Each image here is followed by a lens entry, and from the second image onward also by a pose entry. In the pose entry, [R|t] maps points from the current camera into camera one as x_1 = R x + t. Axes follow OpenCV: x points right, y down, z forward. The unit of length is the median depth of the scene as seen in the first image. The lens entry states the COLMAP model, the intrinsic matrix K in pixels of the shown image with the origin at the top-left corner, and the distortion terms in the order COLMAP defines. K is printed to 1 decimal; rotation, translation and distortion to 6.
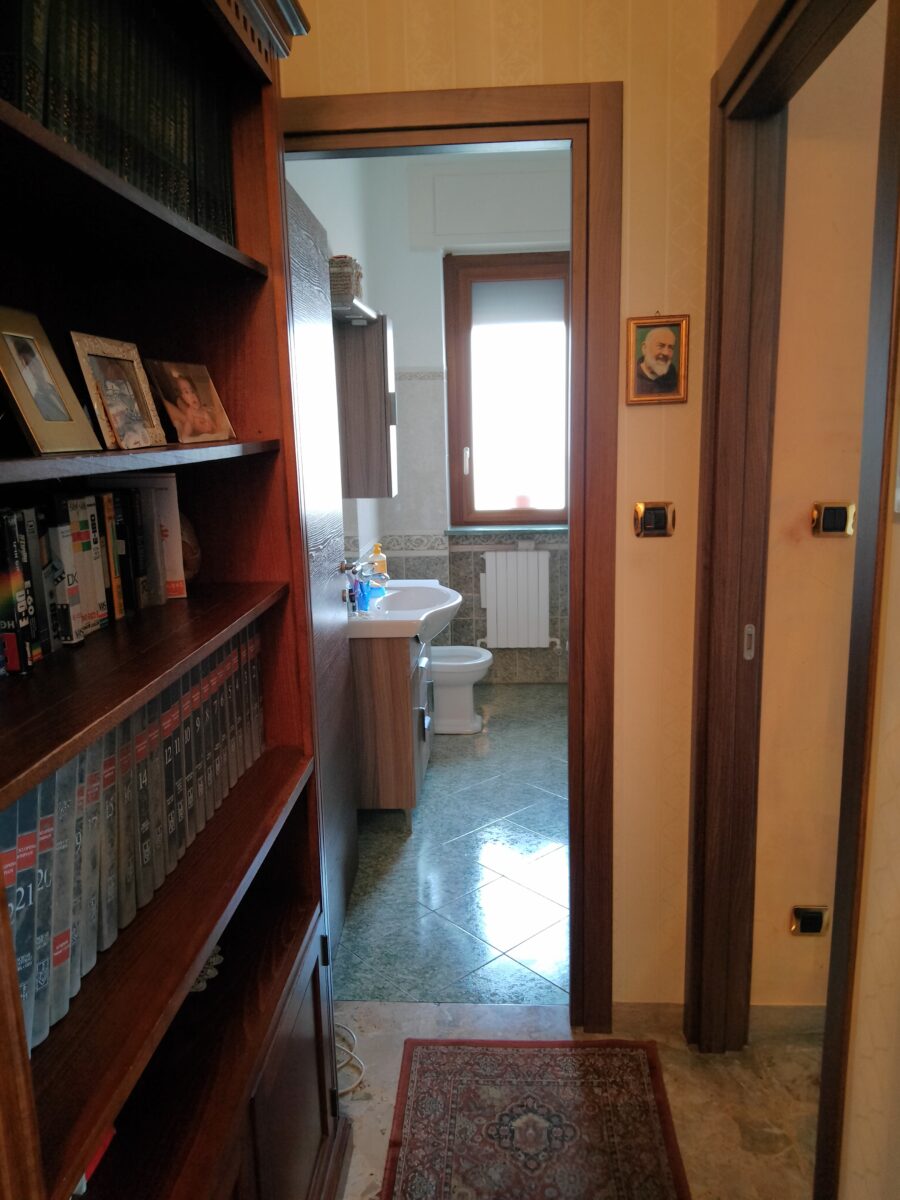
lens RADIAL K [[868.7, 0, 453.3], [0, 868.7, 597.7], [0, 0, 1]] dist [0.038430, -0.077980]
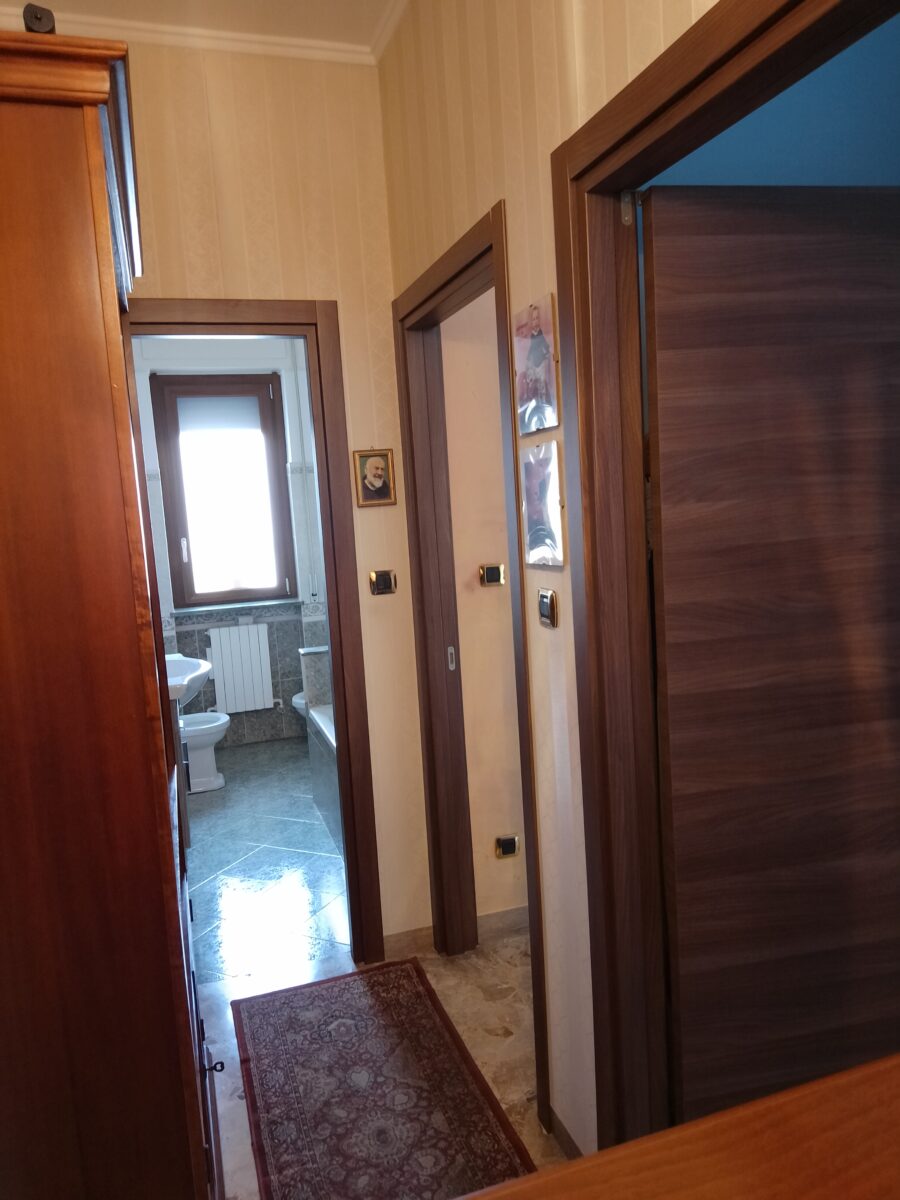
lens RADIAL K [[868.7, 0, 461.6], [0, 868.7, 594.6], [0, 0, 1]] dist [0.038430, -0.077980]
pose [[0.924319, -0.074245, 0.374330, -0.178675], [0.109346, 0.991291, -0.073392, 0.048091], [-0.365621, 0.108769, 0.924387, -0.368949]]
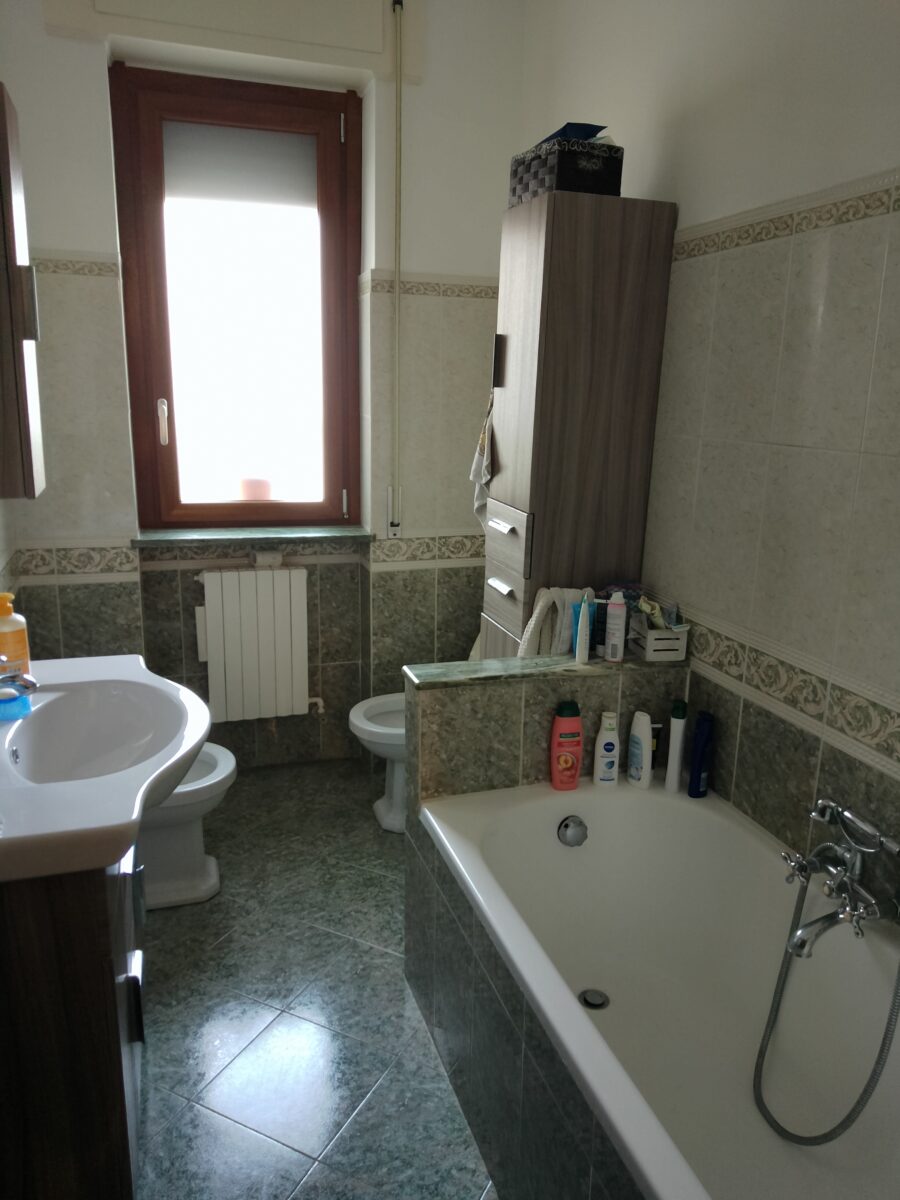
lens RADIAL K [[868.7, 0, 457.1], [0, 868.7, 603.1], [0, 0, 1]] dist [0.038430, -0.077980]
pose [[0.925543, -0.043705, 0.376111, -0.065889], [0.026202, 0.998328, 0.051529, -0.129305], [-0.377734, -0.037837, 0.925141, 0.805708]]
